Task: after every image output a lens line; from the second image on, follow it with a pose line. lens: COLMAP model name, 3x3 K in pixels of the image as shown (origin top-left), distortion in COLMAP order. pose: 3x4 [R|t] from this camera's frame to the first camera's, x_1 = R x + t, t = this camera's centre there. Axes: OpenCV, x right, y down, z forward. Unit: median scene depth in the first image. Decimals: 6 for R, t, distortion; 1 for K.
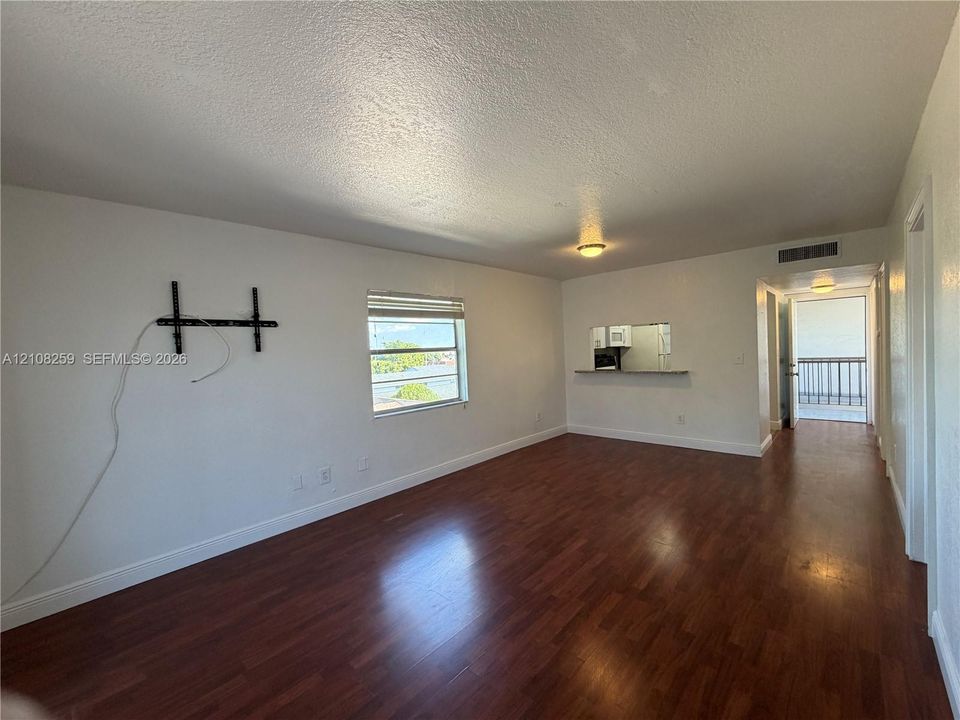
lens RADIAL K [[382.1, 0, 479.7], [0, 382.1, 360.2], [0, 0, 1]] dist [0.000758, 0.000056]
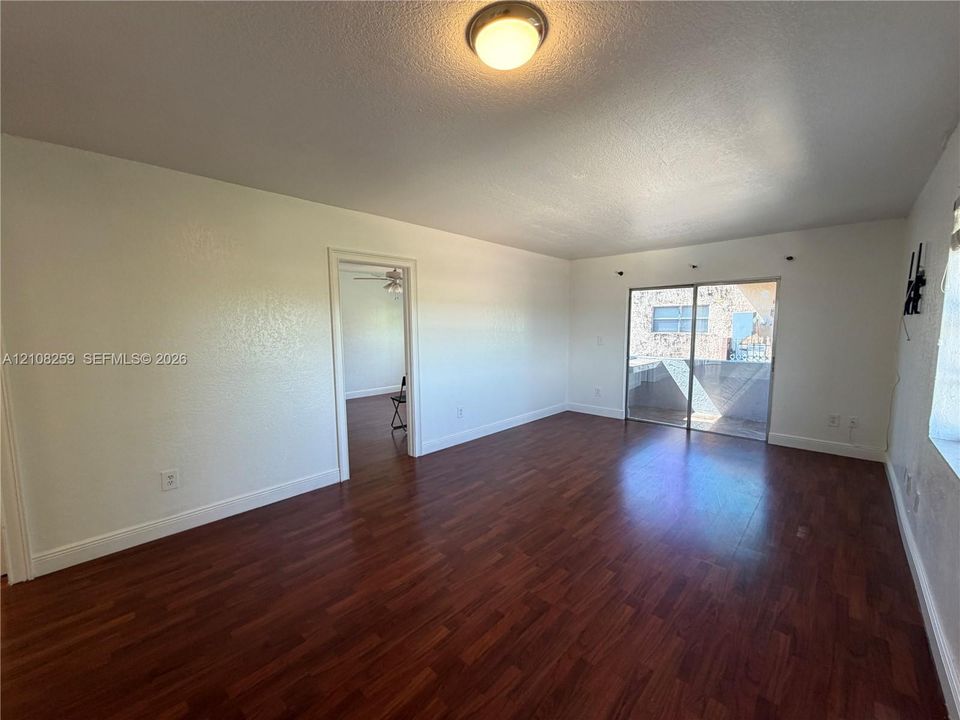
lens RADIAL K [[382.1, 0, 479.1], [0, 382.1, 362.1], [0, 0, 1]] dist [0.000758, 0.000056]
pose [[-0.998669, 0.051408, 0.004246, 0.430626], [0.051536, 0.990873, 0.124562, -0.070746], [0.002196, 0.124615, -0.992203, 1.785785]]
